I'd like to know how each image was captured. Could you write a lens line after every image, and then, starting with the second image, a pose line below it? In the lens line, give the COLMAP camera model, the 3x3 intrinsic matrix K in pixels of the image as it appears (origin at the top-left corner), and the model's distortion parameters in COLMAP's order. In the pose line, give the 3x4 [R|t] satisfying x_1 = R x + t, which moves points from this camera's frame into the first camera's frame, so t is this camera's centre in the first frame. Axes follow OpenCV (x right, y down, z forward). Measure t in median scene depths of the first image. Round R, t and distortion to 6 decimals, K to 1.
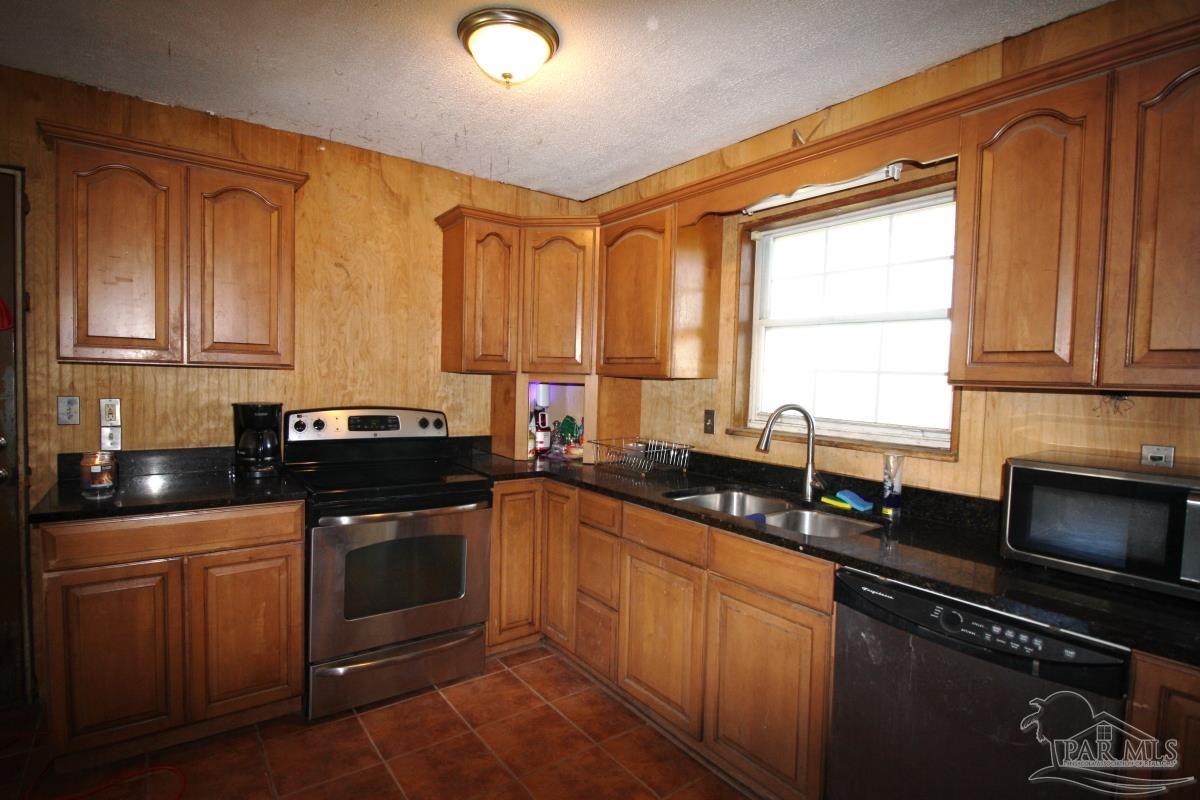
lens RADIAL K [[571.4, 0, 600.0], [0, 571.4, 400.0], [0, 0, 1]] dist [0.000545, -0.014066]
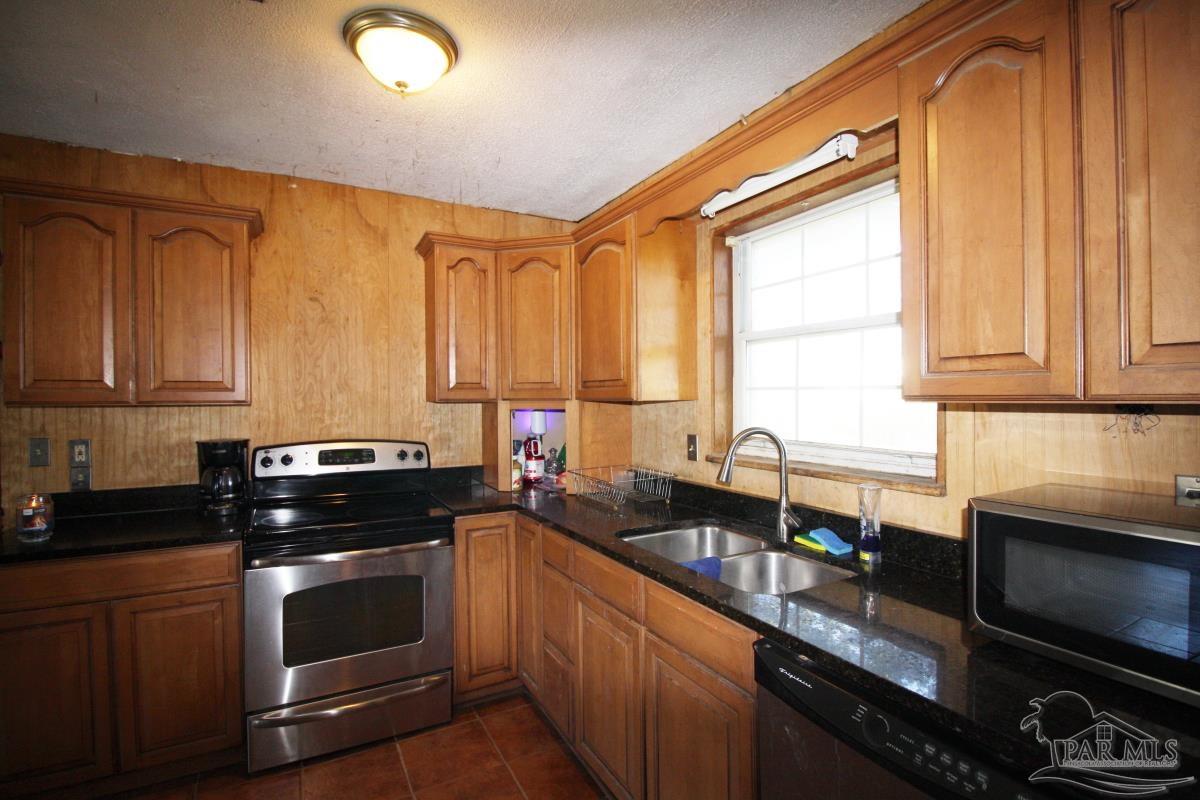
lens RADIAL K [[555.3, 0, 603.1], [0, 555.3, 398.5], [0, 0, 1]] dist [-0.001482, -0.012211]
pose [[0.991759, -0.033891, -0.123552, 0.175740], [0.028688, 0.998635, -0.043648, -0.005603], [0.124863, 0.039744, 0.991378, 0.113382]]
